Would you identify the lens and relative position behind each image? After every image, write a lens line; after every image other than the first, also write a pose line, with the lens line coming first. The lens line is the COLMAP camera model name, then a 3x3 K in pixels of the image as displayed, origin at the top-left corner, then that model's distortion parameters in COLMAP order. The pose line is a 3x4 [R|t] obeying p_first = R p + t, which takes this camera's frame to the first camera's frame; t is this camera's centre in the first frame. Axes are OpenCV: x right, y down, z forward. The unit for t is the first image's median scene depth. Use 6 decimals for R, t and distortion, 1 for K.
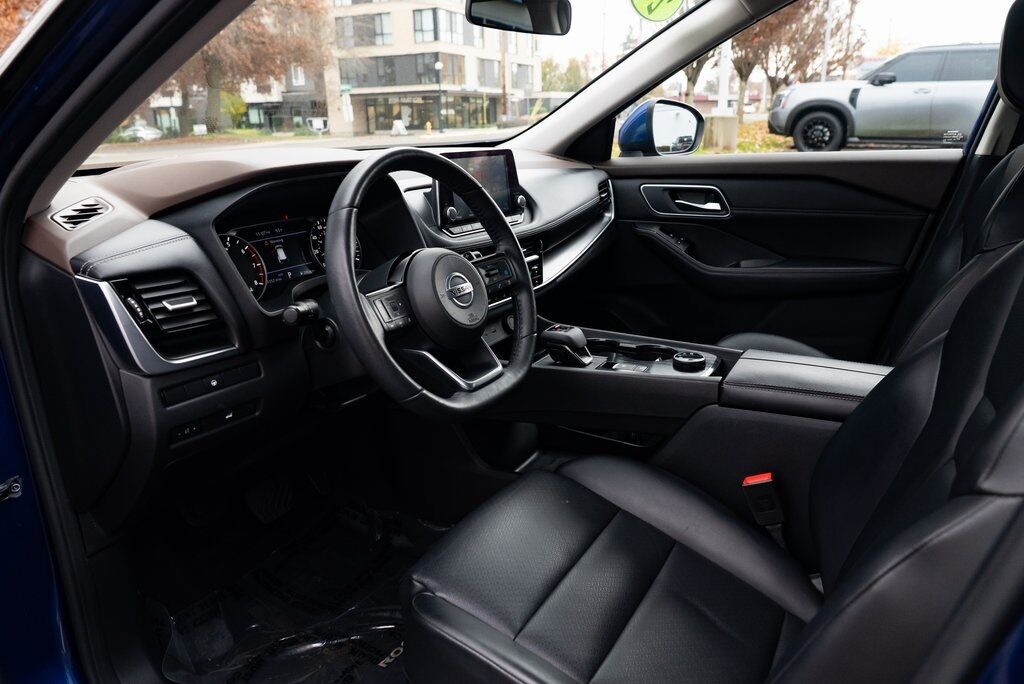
lens RADIAL K [[697.3, 0, 512.0], [0, 697.3, 342.0], [0, 0, 1]] dist [-0.040912, 0.026666]
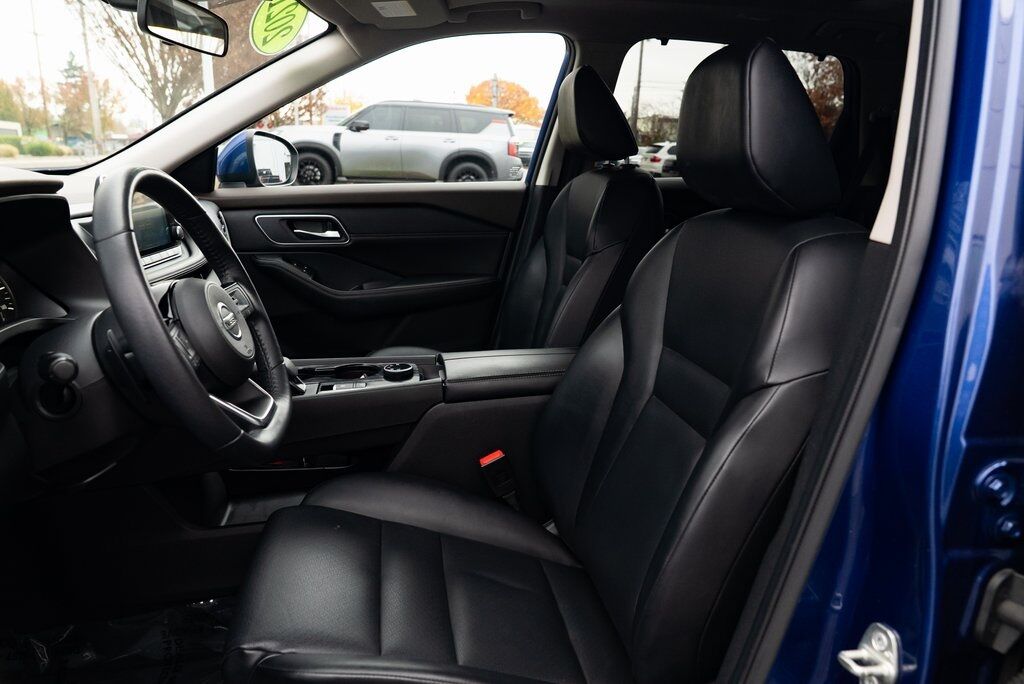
lens RADIAL K [[697.3, 0, 512.0], [0, 697.3, 342.0], [0, 0, 1]] dist [-0.040912, 0.026666]
pose [[0.760102, -0.129724, 0.636724, -0.186738], [0.164258, 0.986405, 0.004881, 0.004300], [-0.628701, 0.100876, 0.771077, 0.036143]]
